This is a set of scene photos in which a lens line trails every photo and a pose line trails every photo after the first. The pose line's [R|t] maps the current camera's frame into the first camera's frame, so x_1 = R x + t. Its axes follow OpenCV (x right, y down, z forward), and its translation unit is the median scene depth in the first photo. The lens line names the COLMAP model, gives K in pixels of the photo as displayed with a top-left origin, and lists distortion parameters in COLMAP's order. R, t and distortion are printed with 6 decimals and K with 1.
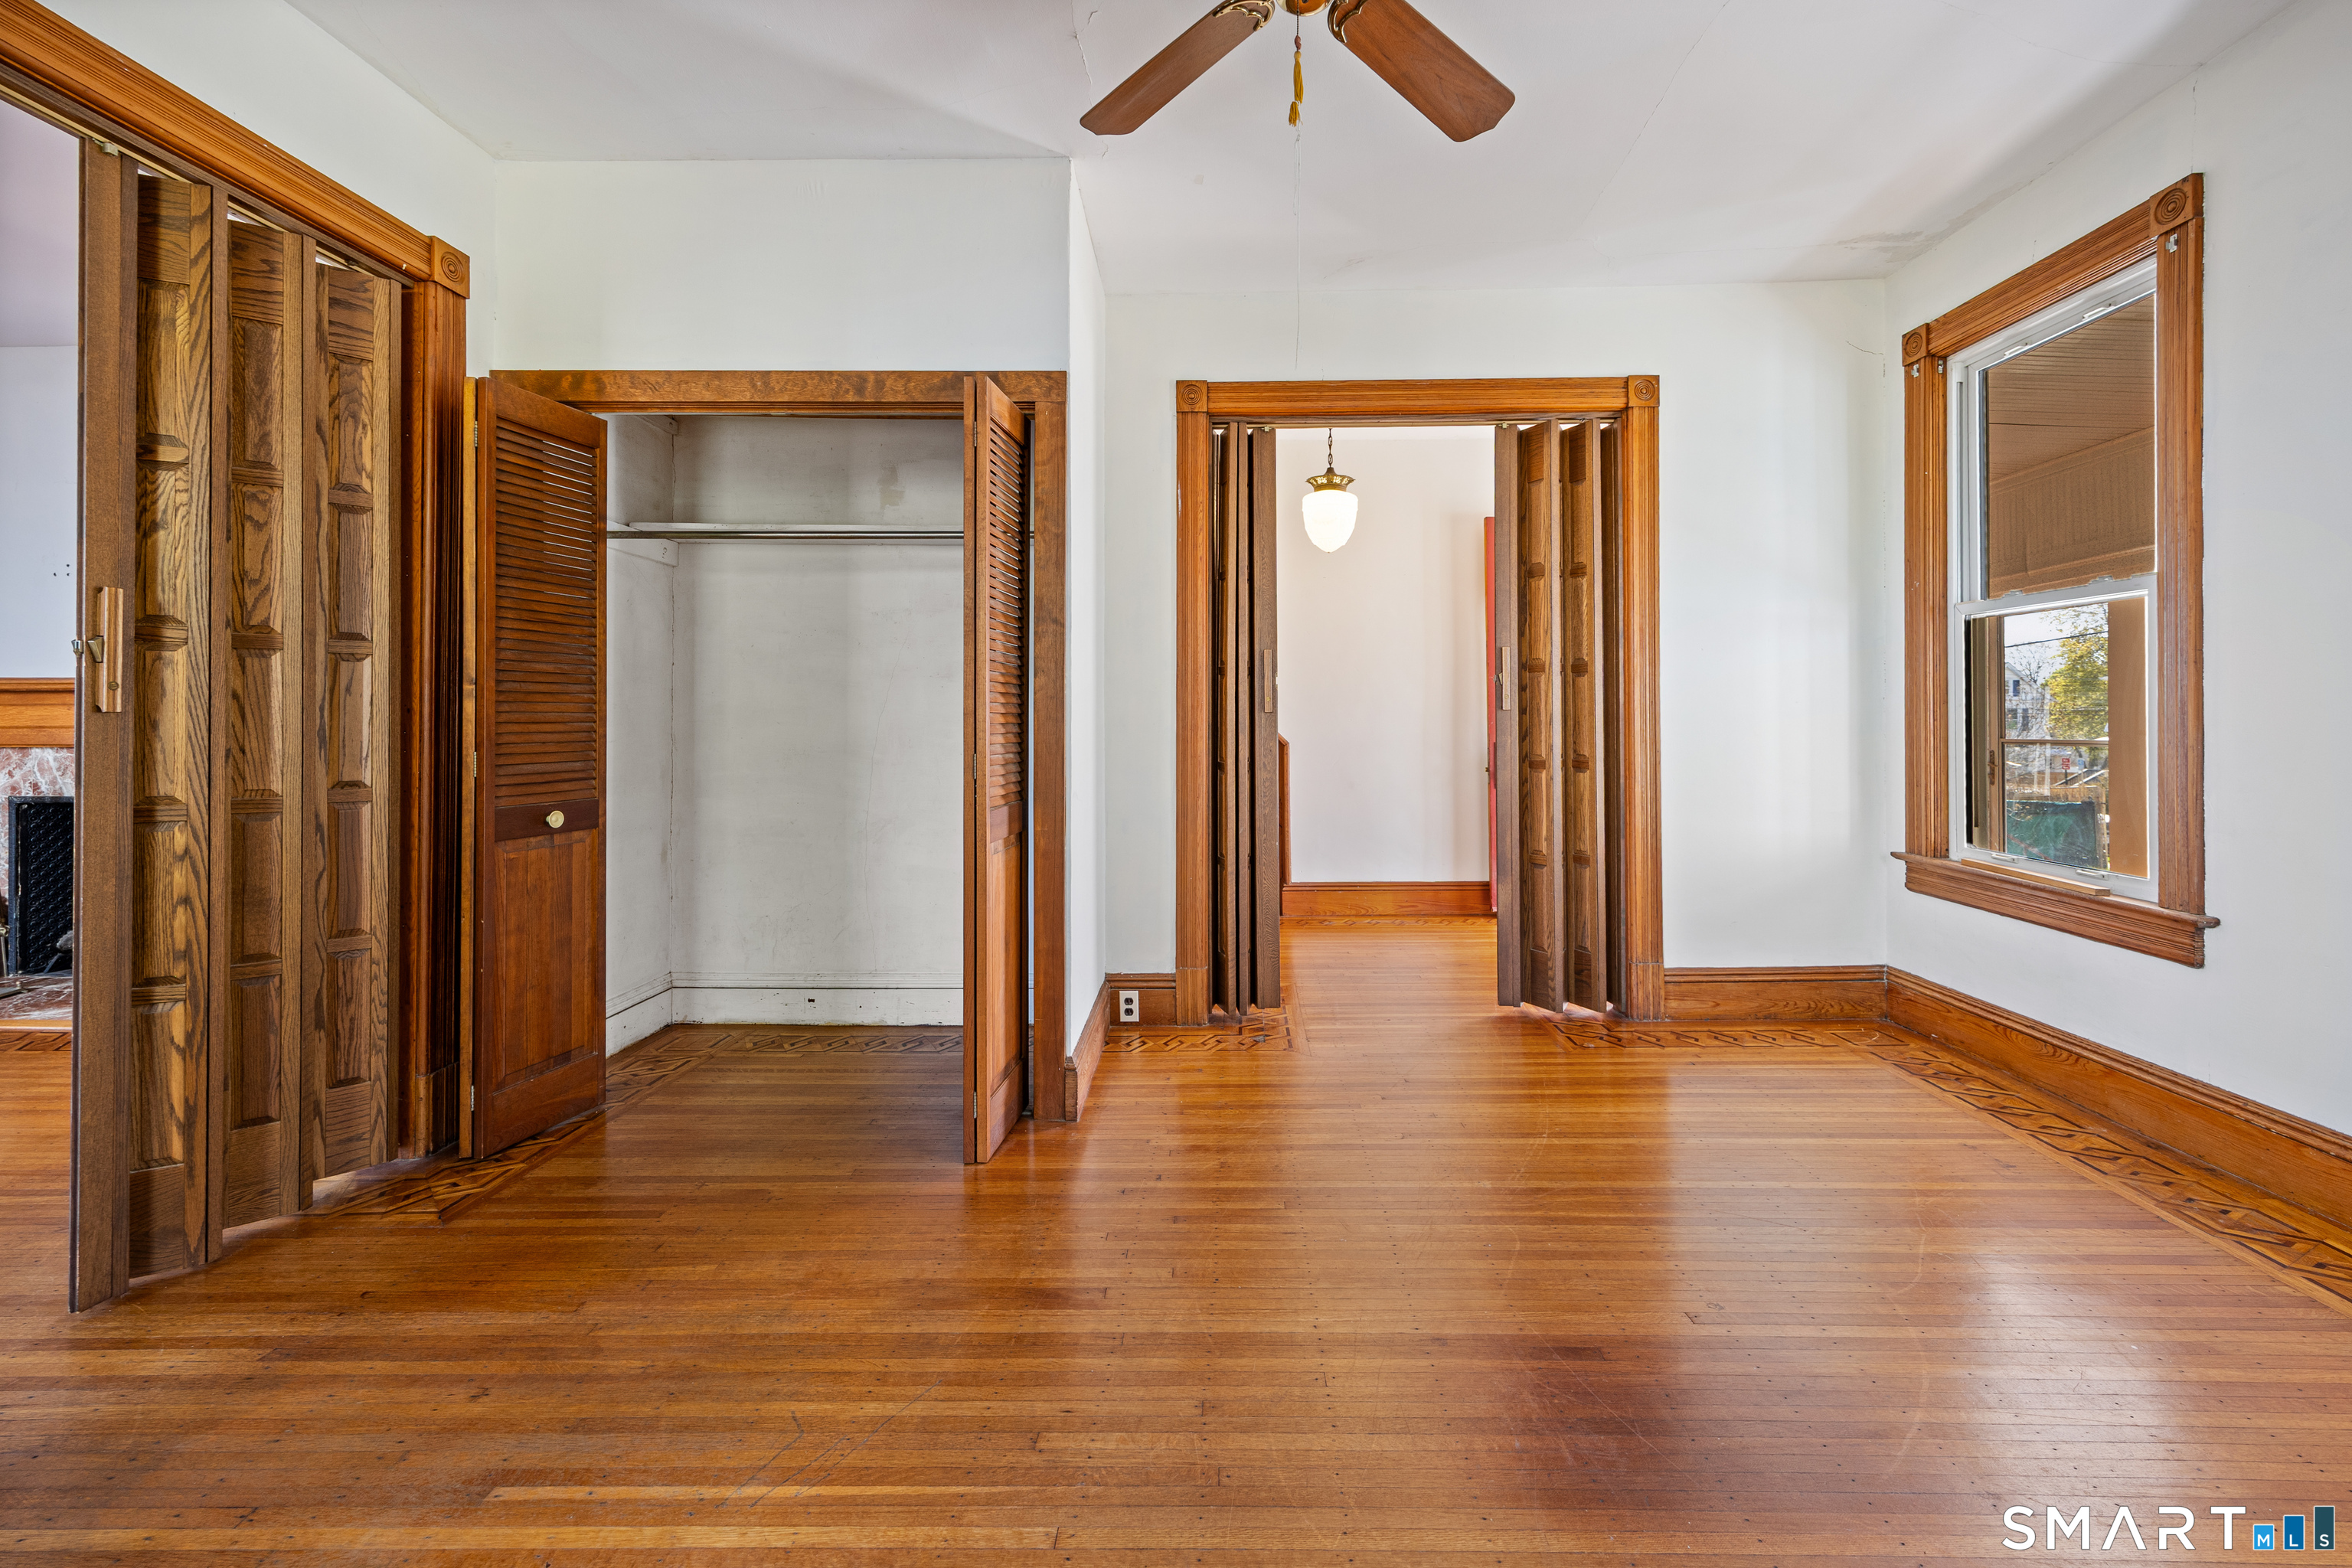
lens RADIAL K [[974.8, 0, 1226.2], [0, 974.8, 699.0], [0, 0, 1]] dist [0.007546, -0.000103]
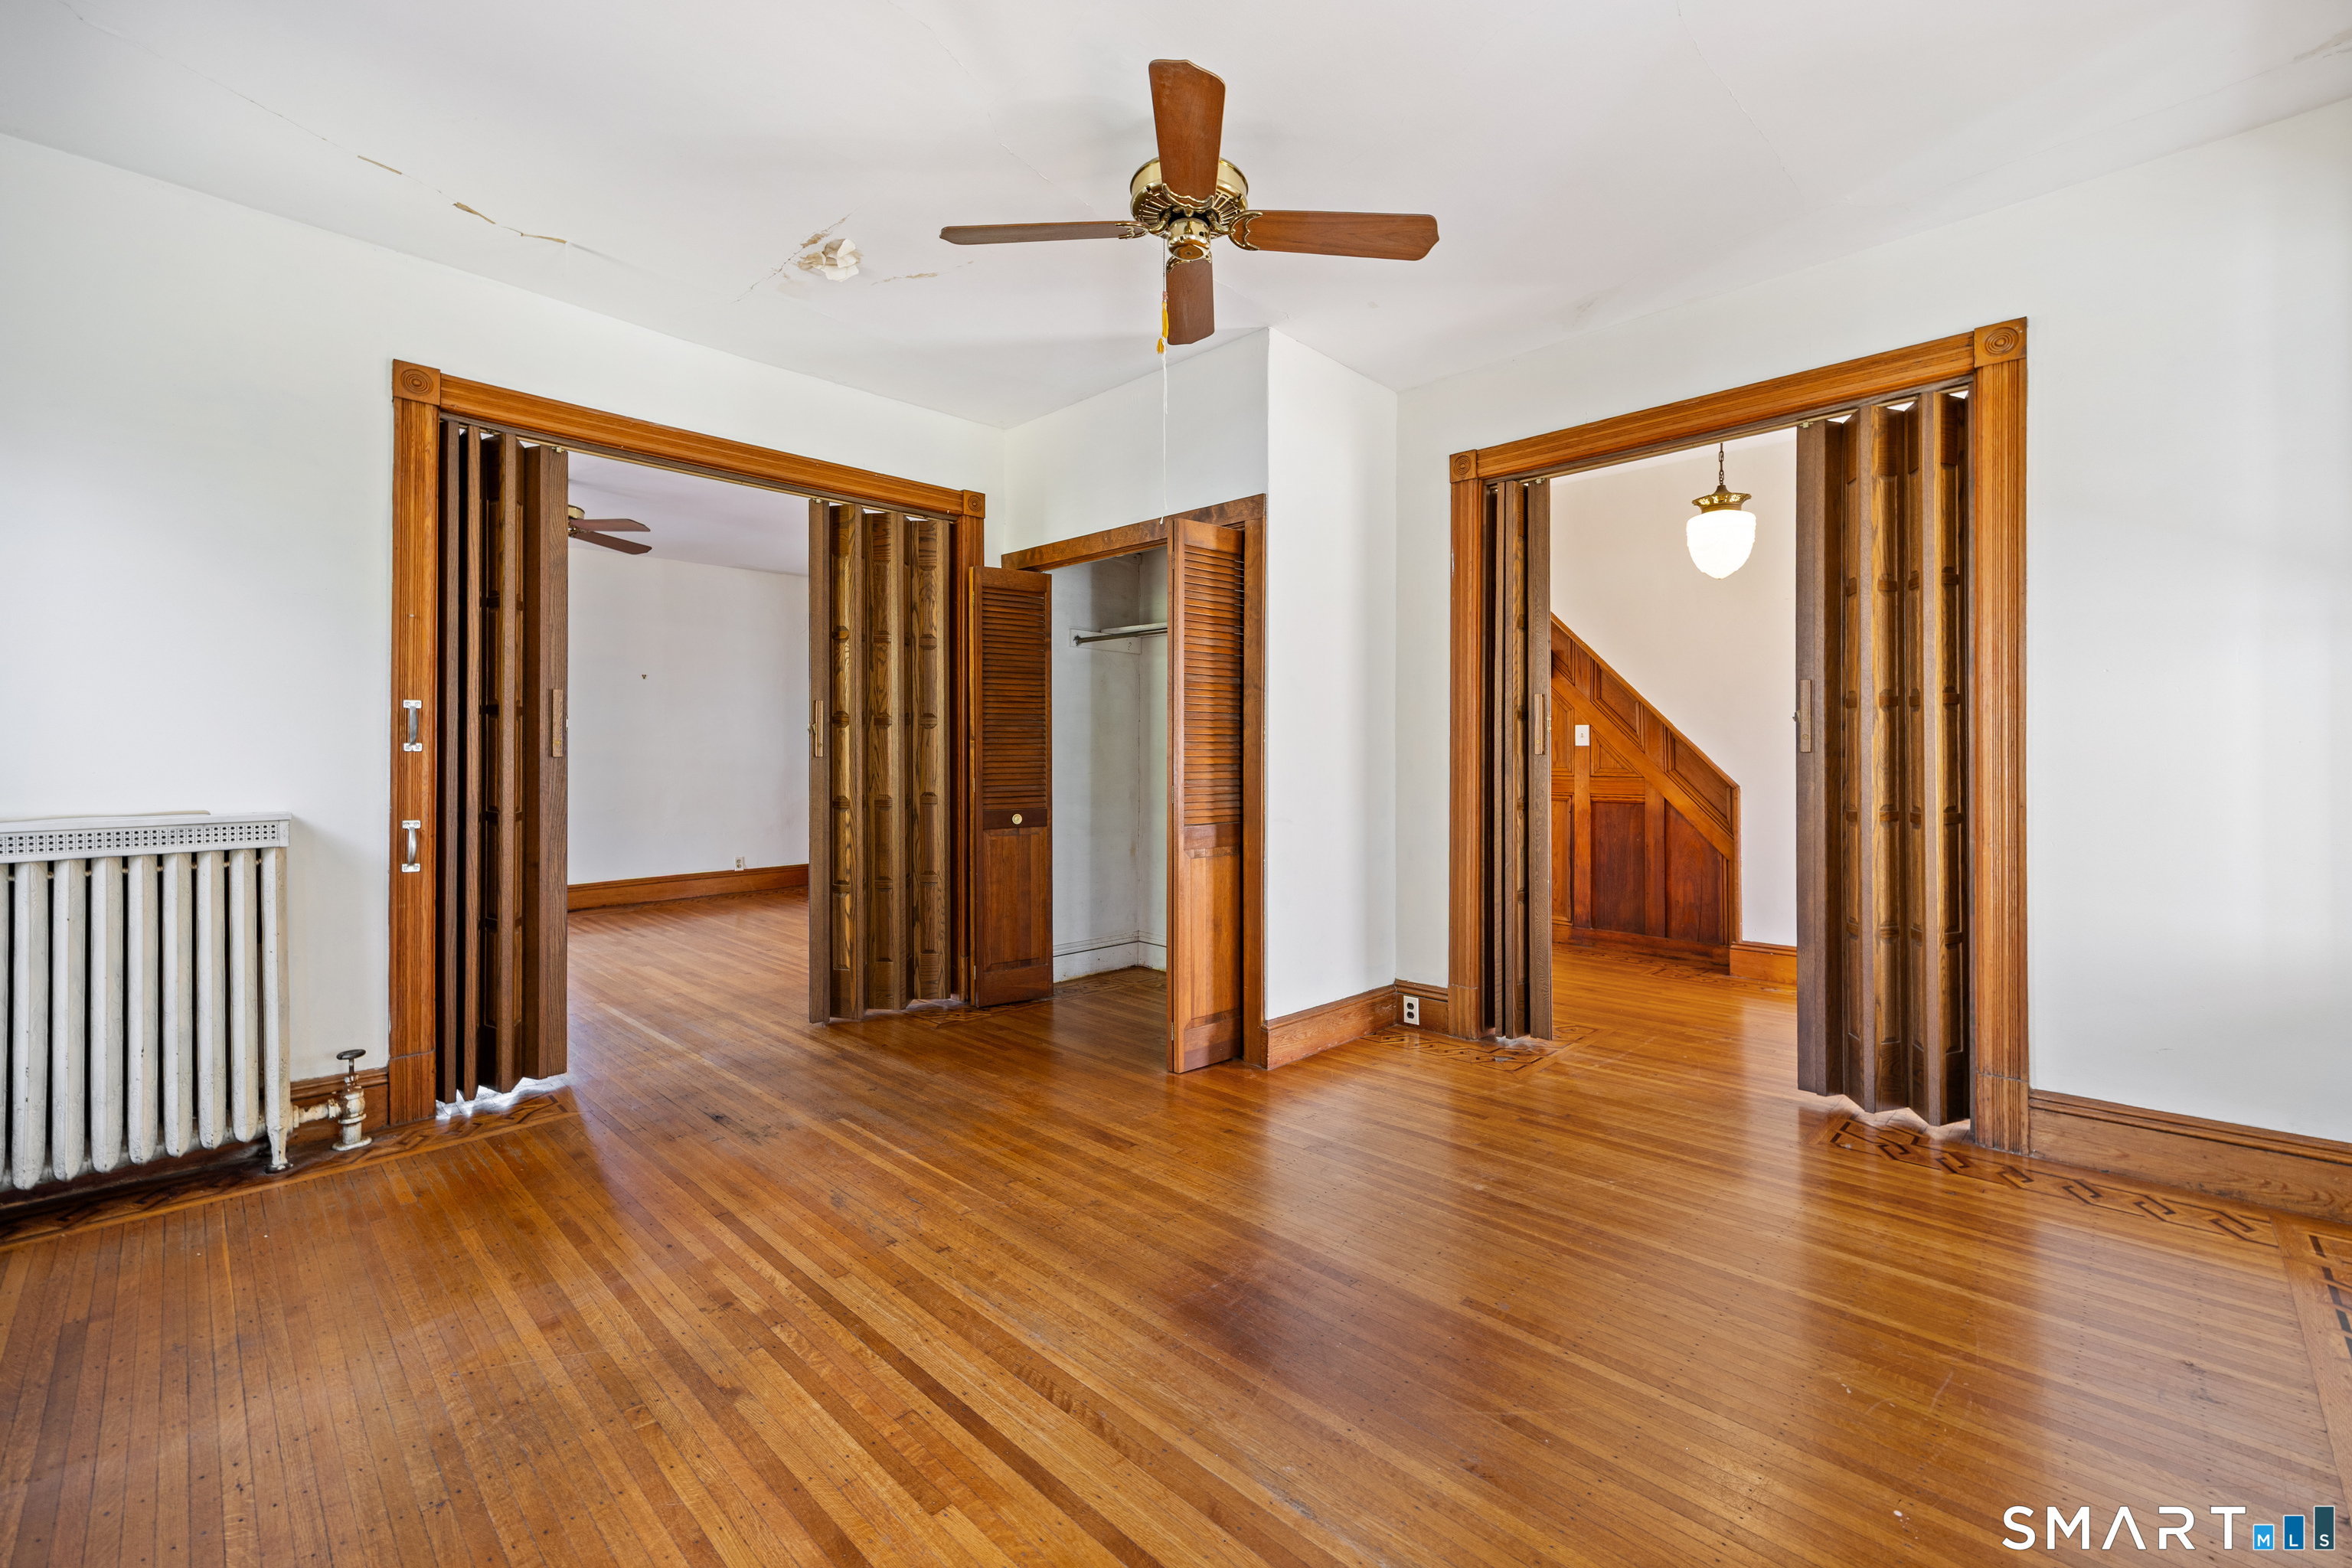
lens RADIAL K [[967.4, 0, 1185.0], [0, 967.4, 741.7], [0, 0, 1]] dist [0.008765, 0.000082]
pose [[0.729823, -0.007943, -0.683590, 0.678019], [0.012834, 0.999915, 0.002083, -0.010259], [0.683516, -0.010294, 0.729863, -0.016655]]
